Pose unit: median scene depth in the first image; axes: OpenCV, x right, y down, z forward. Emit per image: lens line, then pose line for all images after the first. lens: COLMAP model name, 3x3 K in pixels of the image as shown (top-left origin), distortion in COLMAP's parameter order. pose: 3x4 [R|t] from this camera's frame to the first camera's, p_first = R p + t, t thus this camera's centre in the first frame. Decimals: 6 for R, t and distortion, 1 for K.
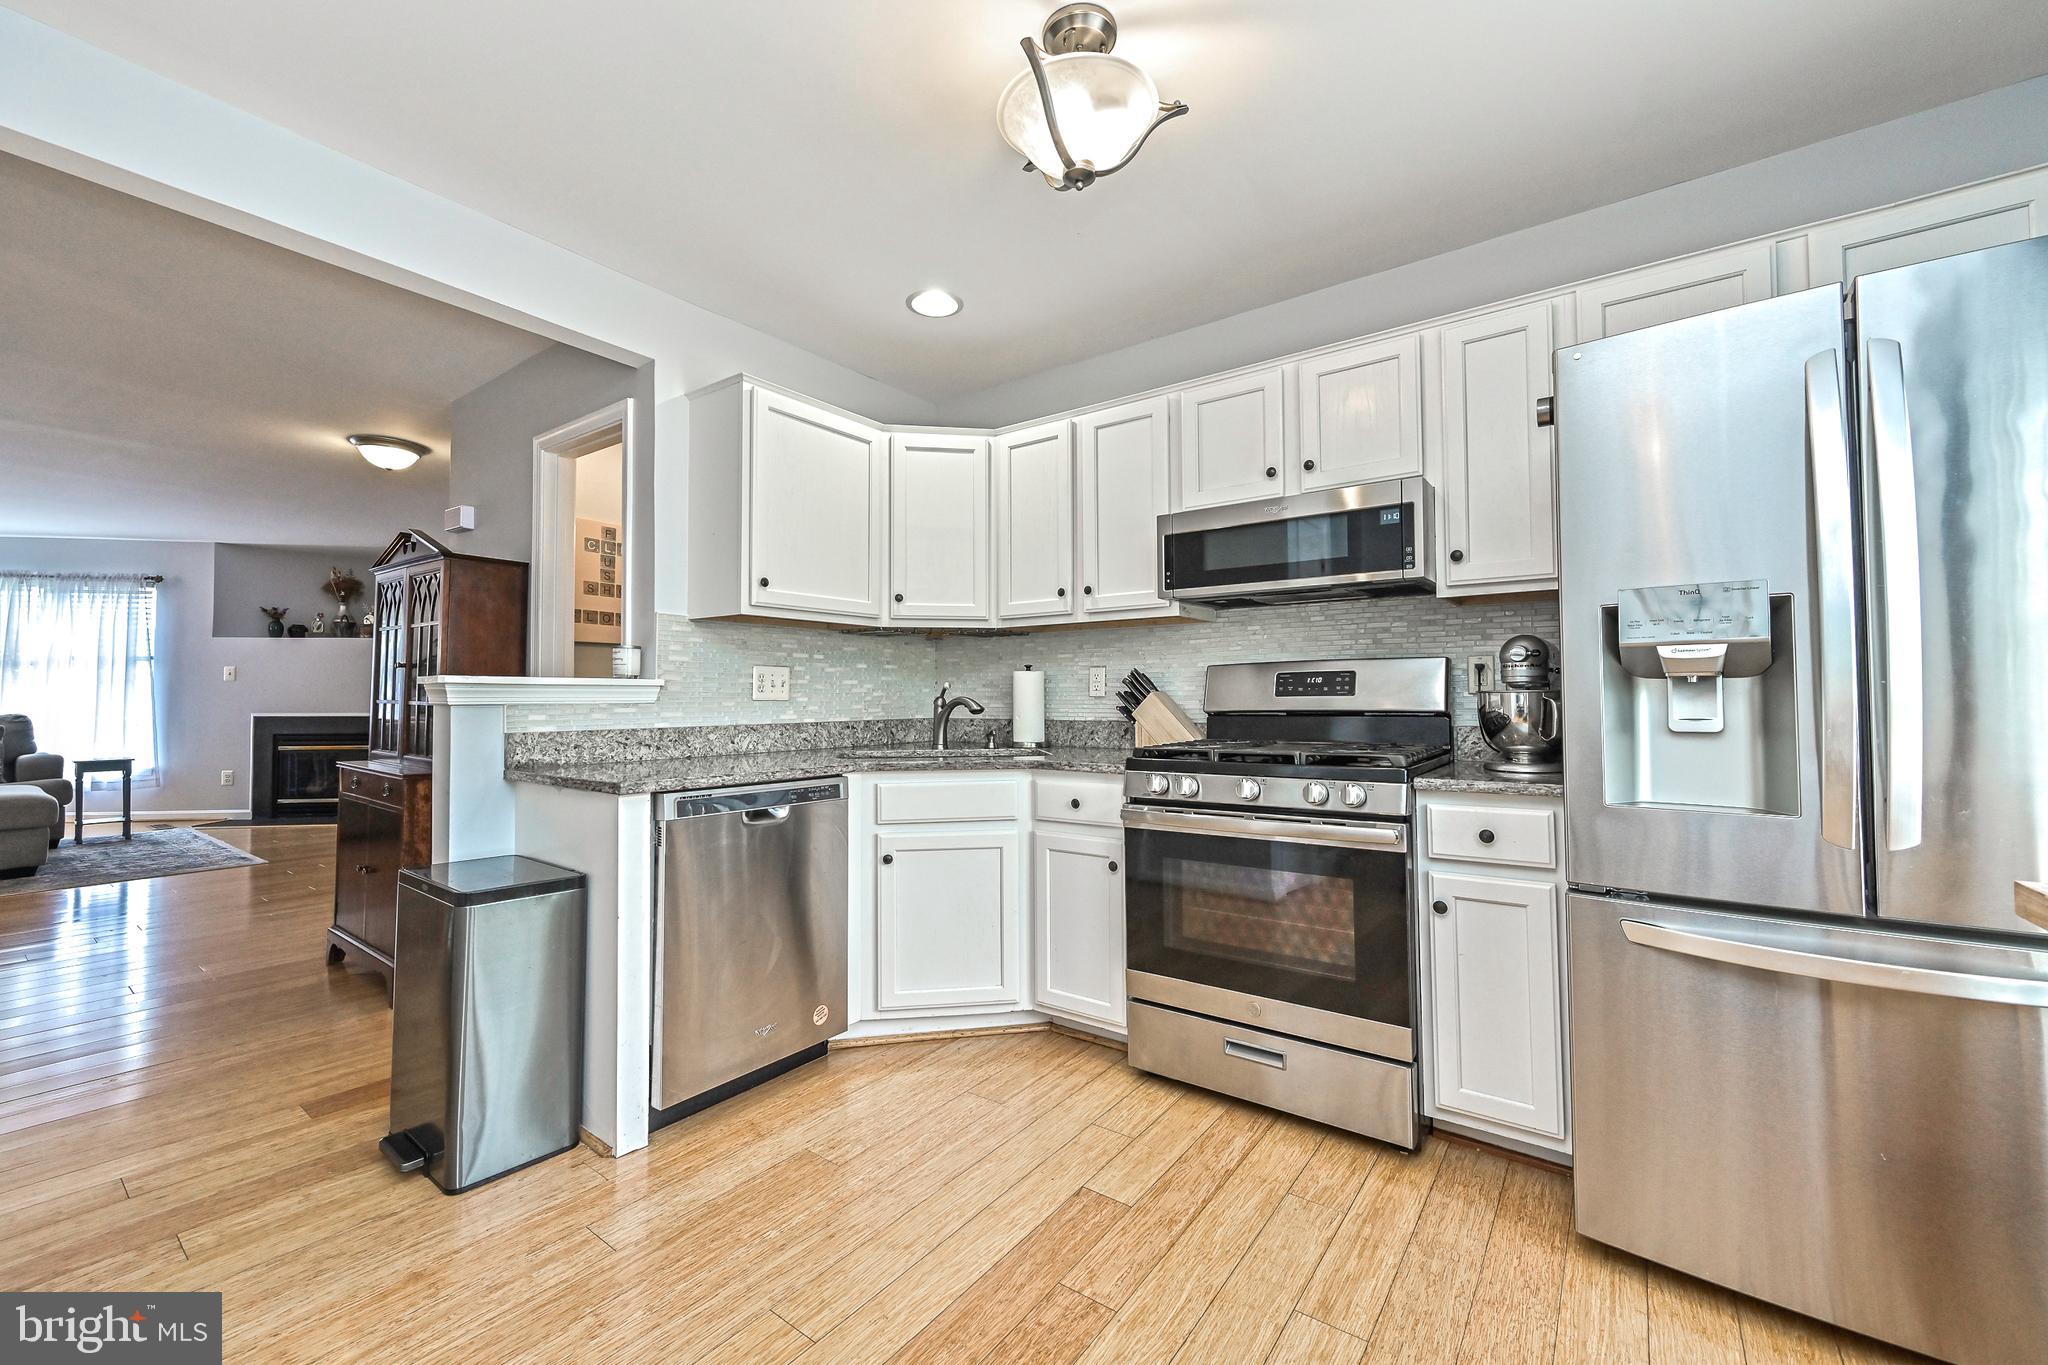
lens RADIAL K [[813.0, 0, 1012.0], [0, 813.0, 677.6], [0, 0, 1]] dist [0.000738, 0.000228]
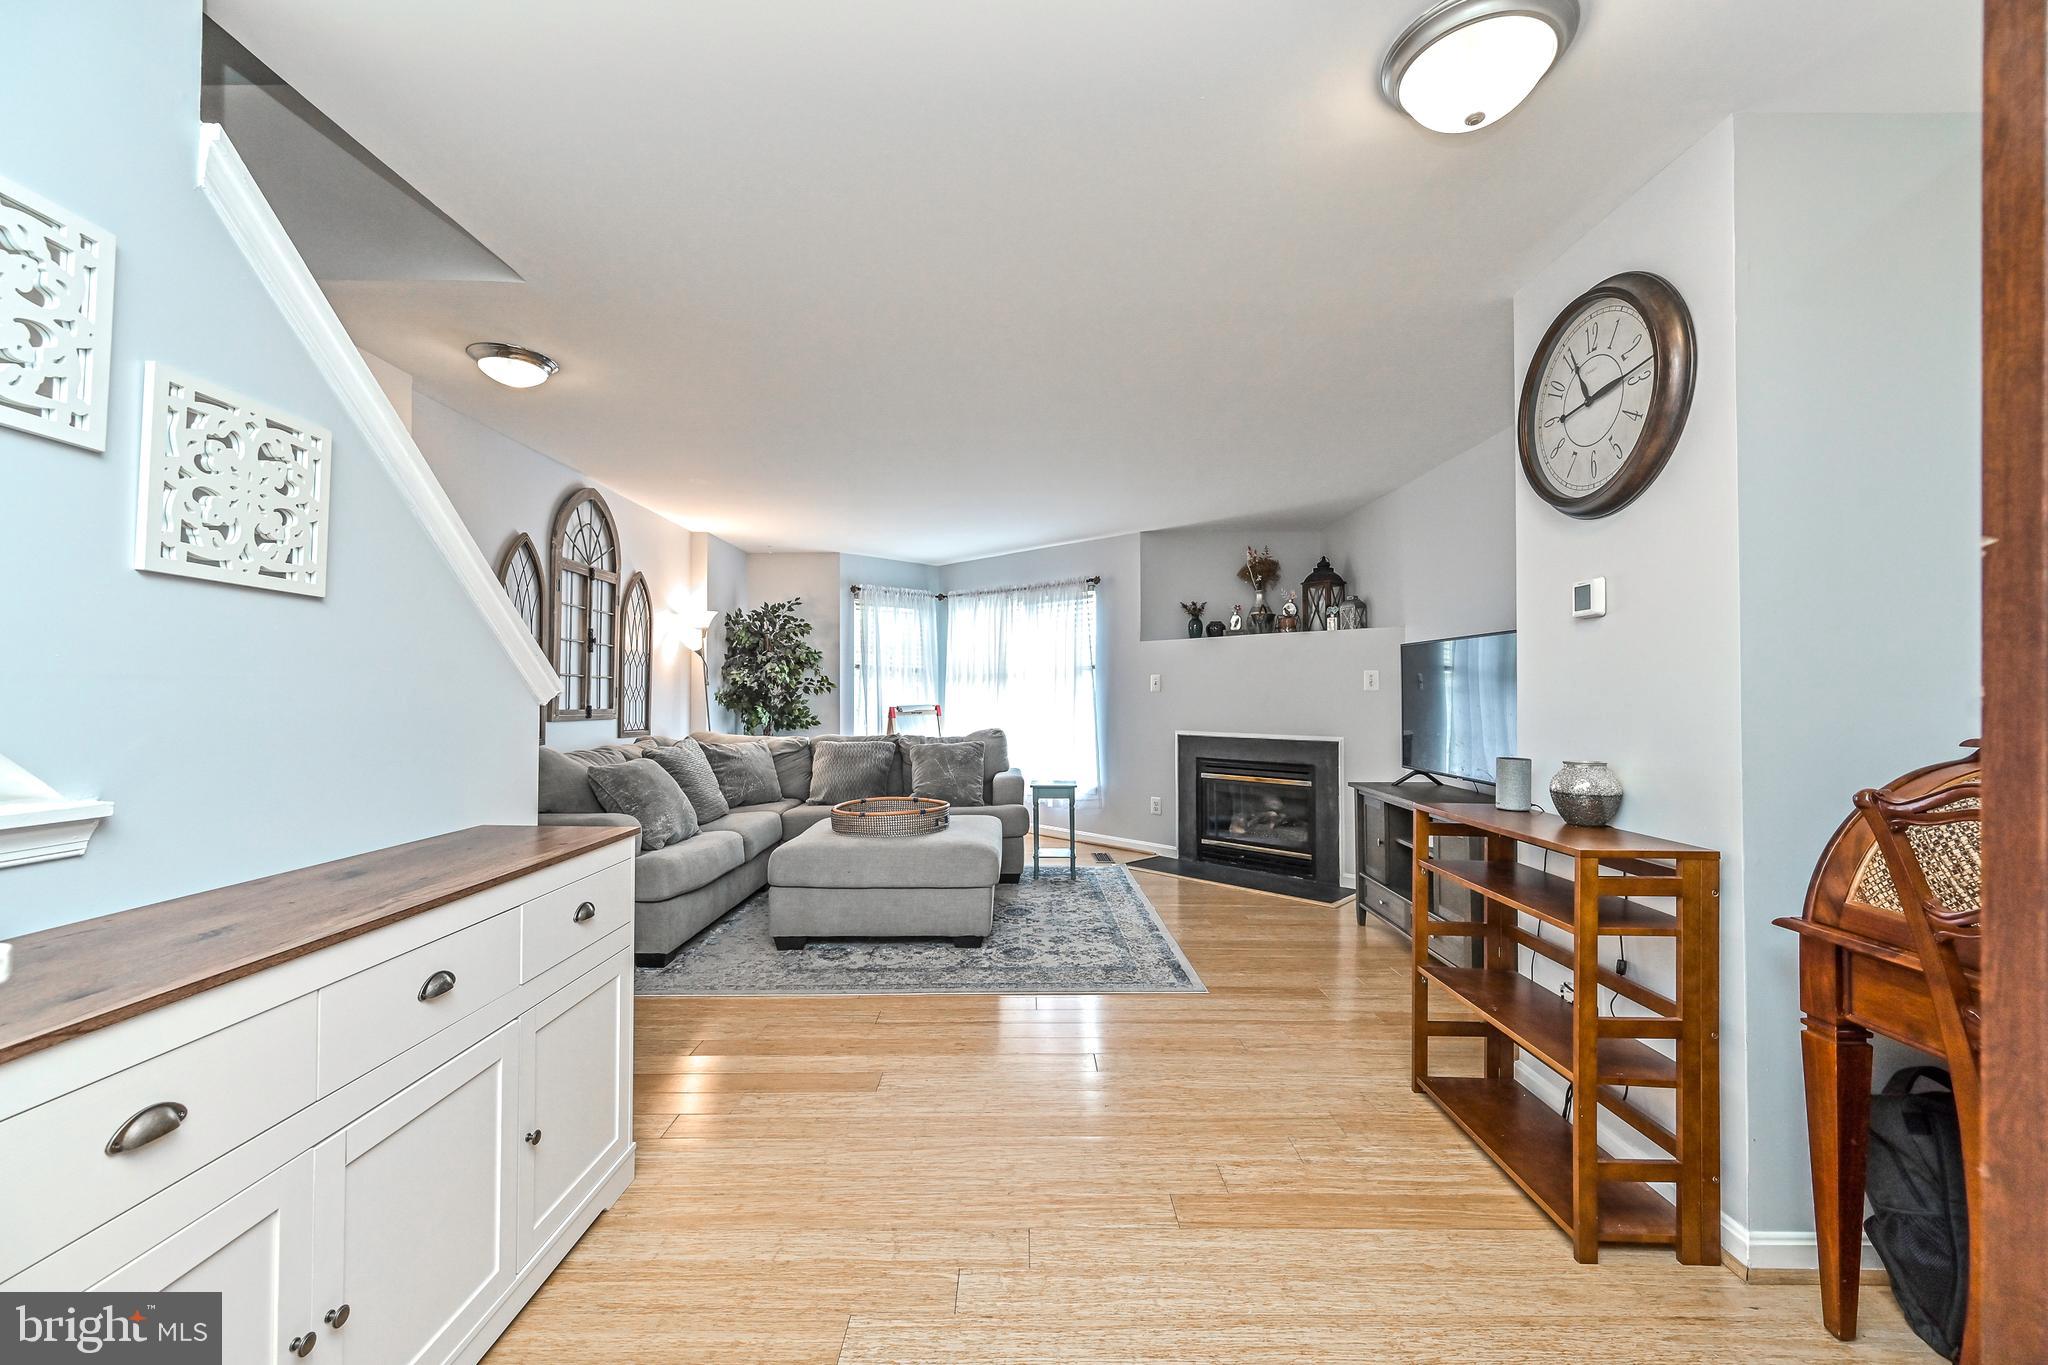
lens RADIAL K [[813.0, 0, 1025.4], [0, 813.0, 681.7], [0, 0, 1]] dist [0.000738, 0.000228]
pose [[0.603231, -0.008981, -0.797516, -0.372919], [0.019605, 0.999801, 0.003570, -0.012483], [0.797325, -0.017789, 0.603288, 0.386253]]
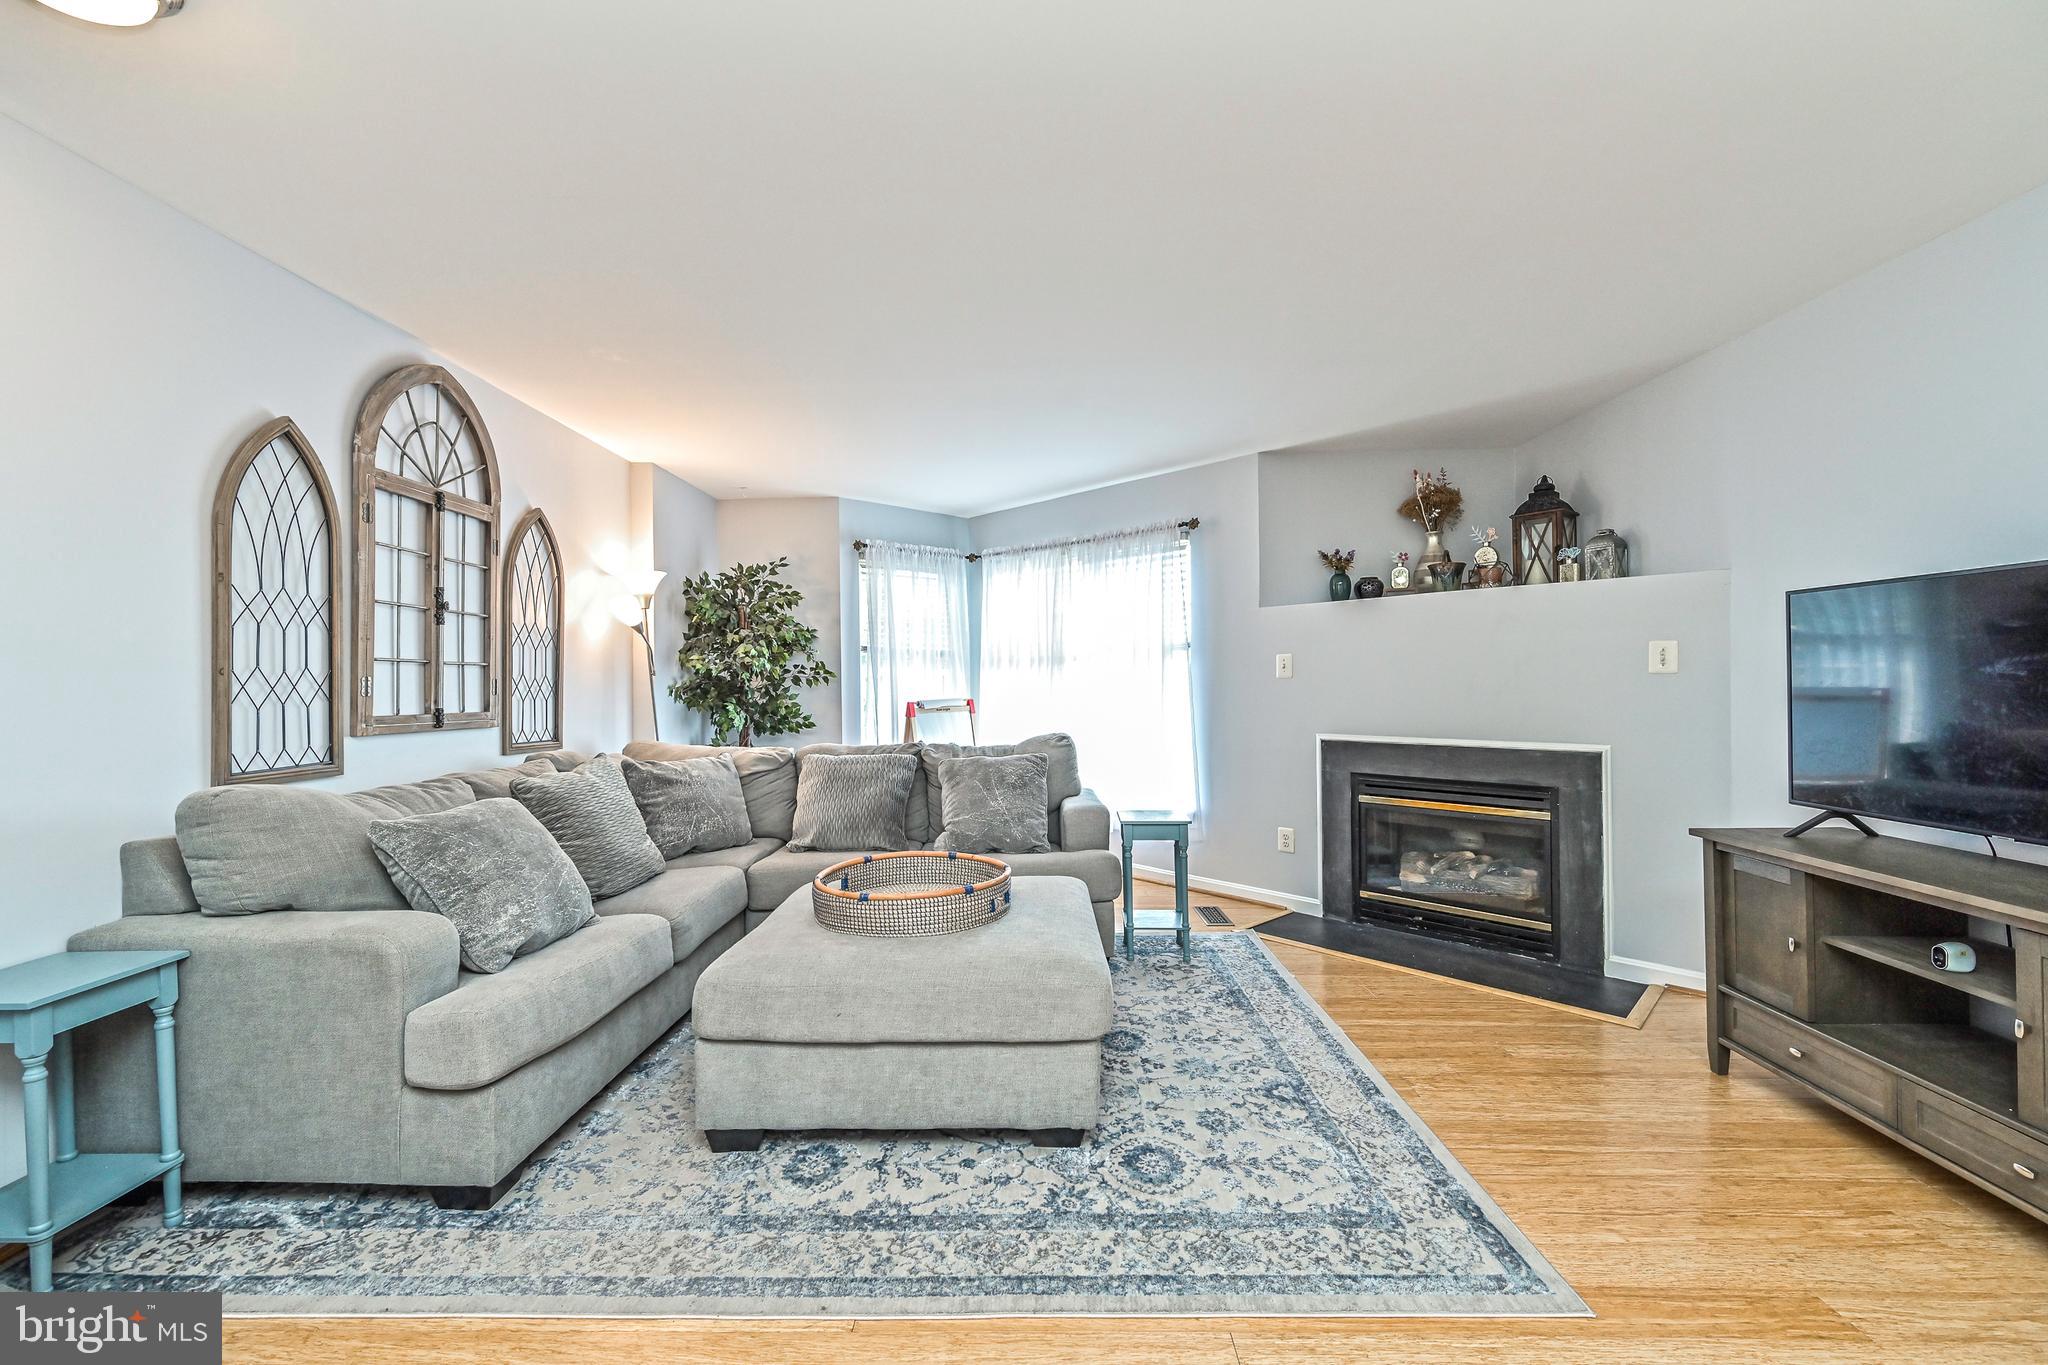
lens RADIAL K [[829.8, 0, 1023.8], [0, 829.8, 681.2], [0, 0, 1]] dist [-0.000270, 0.000212]
pose [[0.583464, -0.004859, -0.812124, -0.589827], [0.029604, 0.999445, 0.015289, -0.009156], [0.811599, -0.032963, 0.583284, 0.498451]]
